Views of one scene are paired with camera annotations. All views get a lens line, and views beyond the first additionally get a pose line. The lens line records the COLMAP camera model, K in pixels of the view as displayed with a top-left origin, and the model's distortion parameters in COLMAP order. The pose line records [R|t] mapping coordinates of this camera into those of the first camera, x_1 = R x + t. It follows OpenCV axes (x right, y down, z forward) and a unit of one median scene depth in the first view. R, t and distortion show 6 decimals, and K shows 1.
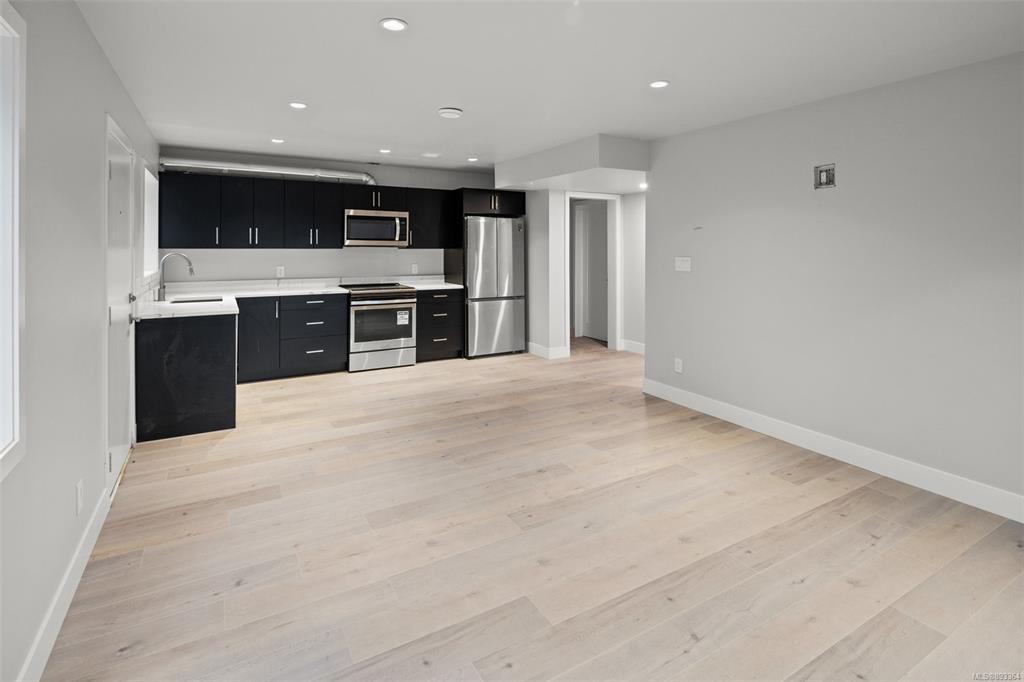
lens RADIAL K [[503.2, 0, 512.7], [0, 503.2, 251.9], [0, 0, 1]] dist [-0.001204, -0.000723]
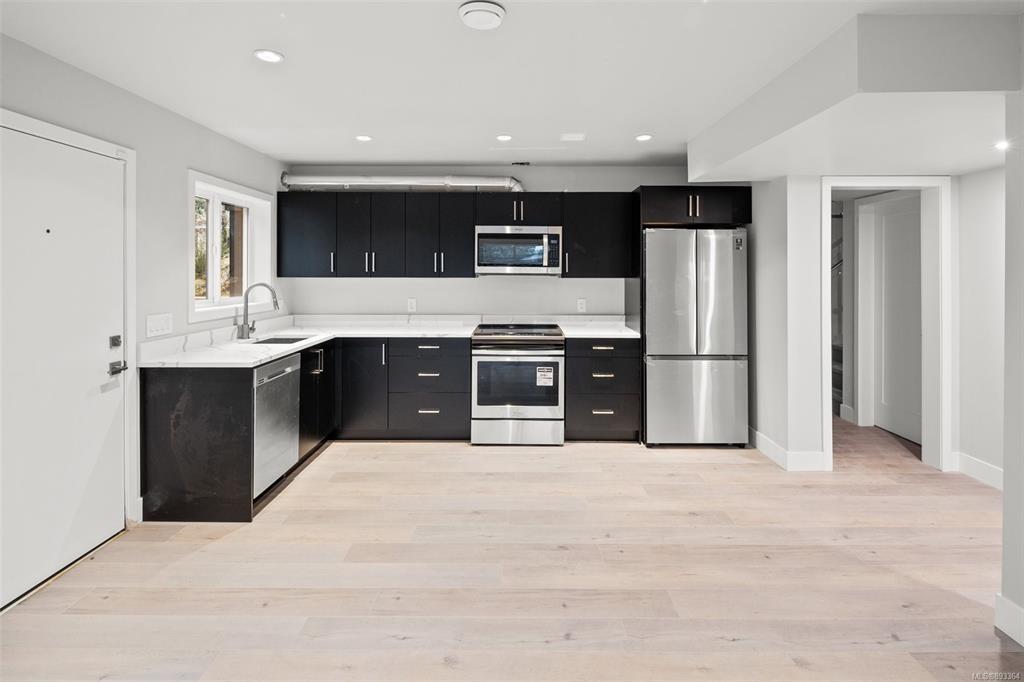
lens RADIAL K [[515.6, 0, 514.2], [0, 515.6, 275.4], [0, 0, 1]] dist [-0.000618, -0.000468]
pose [[0.863935, 0.000557, -0.503602, 0.102740], [-0.003971, 0.999976, -0.005706, -0.005459], [0.503587, 0.006929, 0.863917, 0.342774]]
